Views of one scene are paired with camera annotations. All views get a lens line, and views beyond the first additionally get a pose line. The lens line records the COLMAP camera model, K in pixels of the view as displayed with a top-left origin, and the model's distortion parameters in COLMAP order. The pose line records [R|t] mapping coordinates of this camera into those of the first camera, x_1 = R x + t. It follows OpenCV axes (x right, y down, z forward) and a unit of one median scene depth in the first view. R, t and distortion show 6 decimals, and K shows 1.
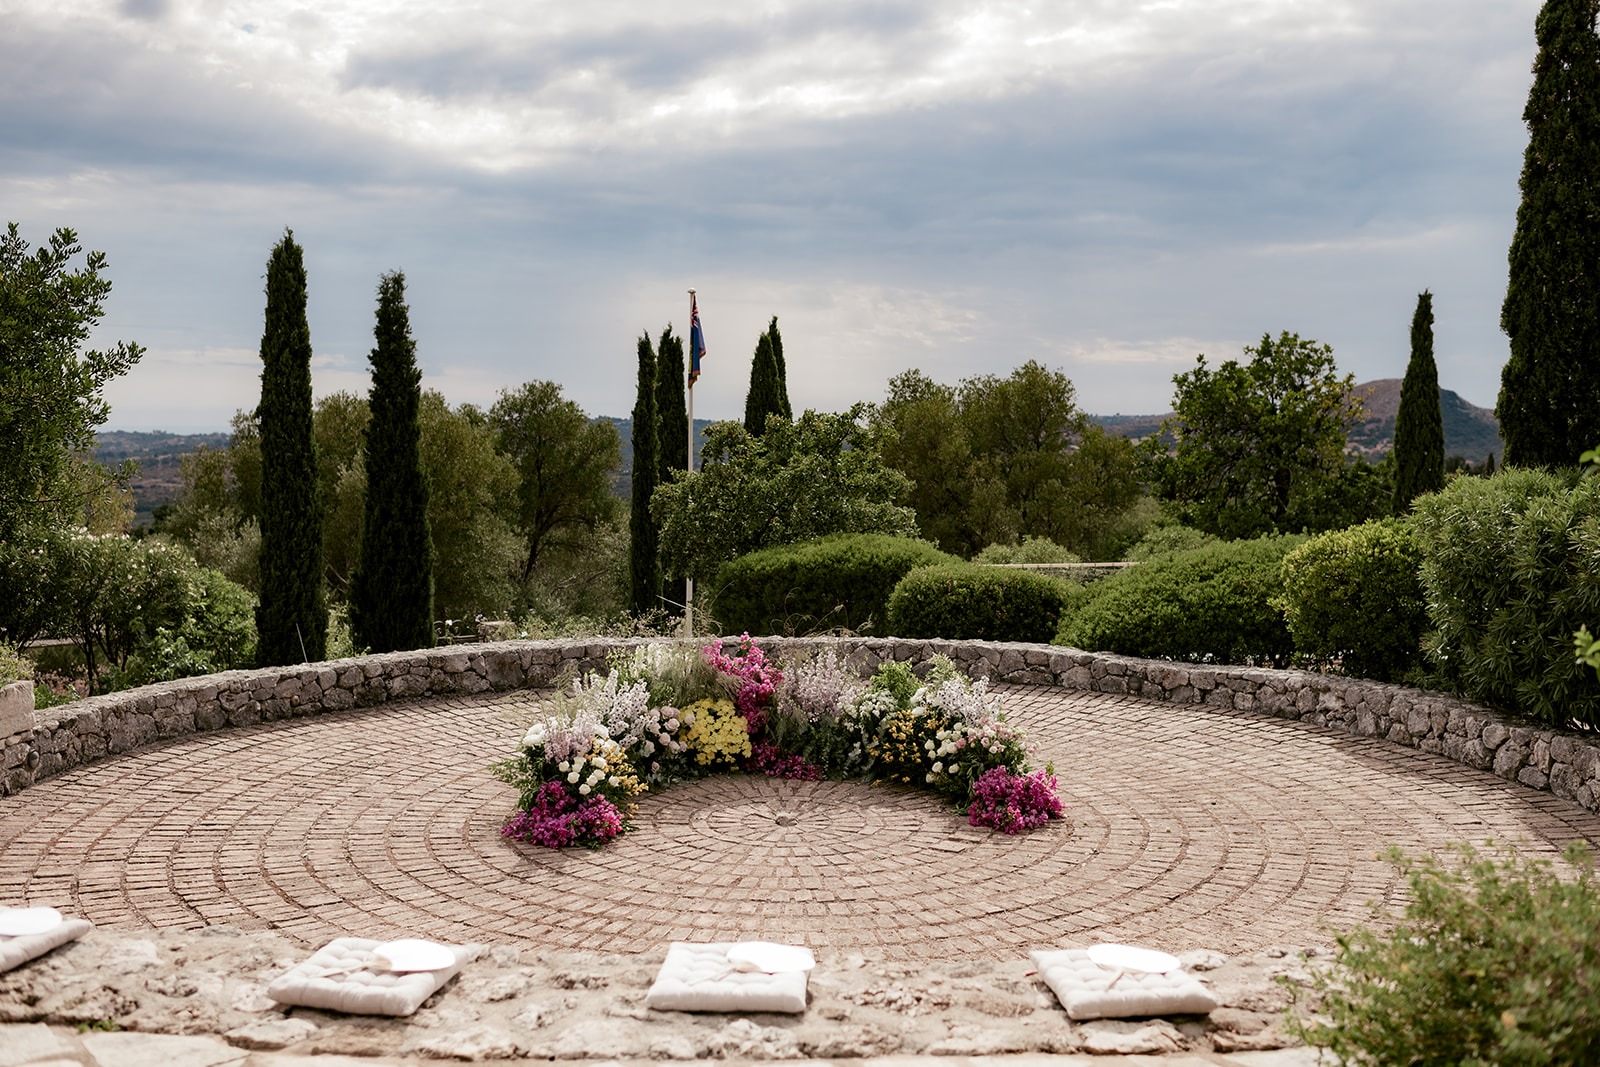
lens RADIAL K [[2416.6, 0, 826.0], [0, 2416.6, 426.0], [0, 0, 1]] dist [-0.013323, 0.038363]
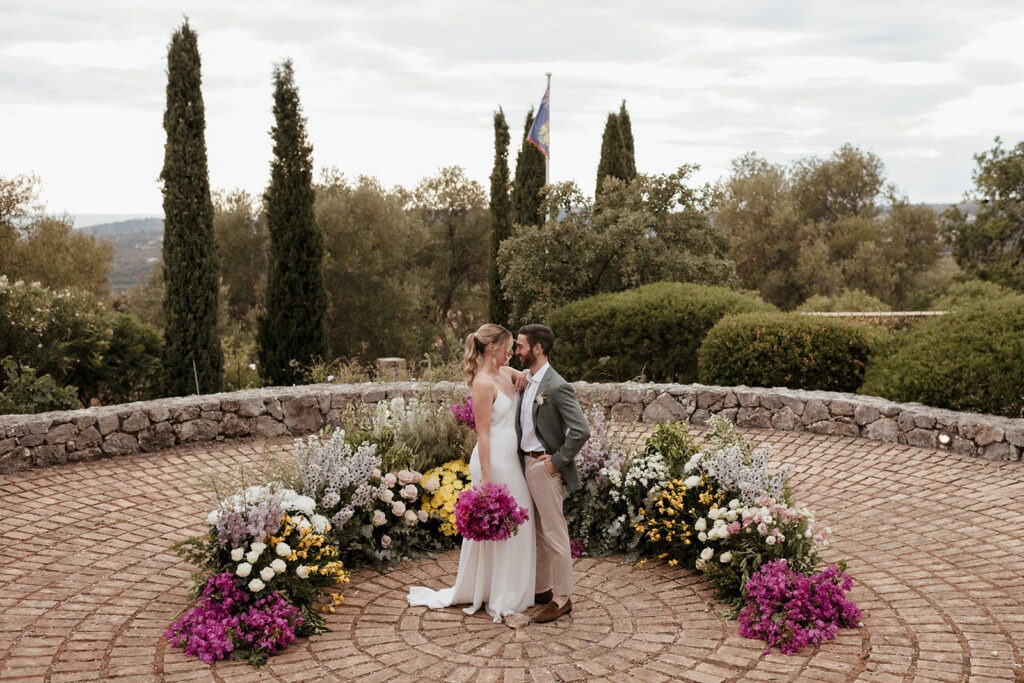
lens RADIAL K [[1546.6, 0, 528.7], [0, 1546.6, 272.7], [0, 0, 1]] dist [-0.013323, 0.038363]
pose [[0.991720, 0.002817, -0.128386, 0.042397], [0.001266, 0.999496, 0.031709, 0.021538], [0.128410, -0.031609, 0.991217, 0.370767]]
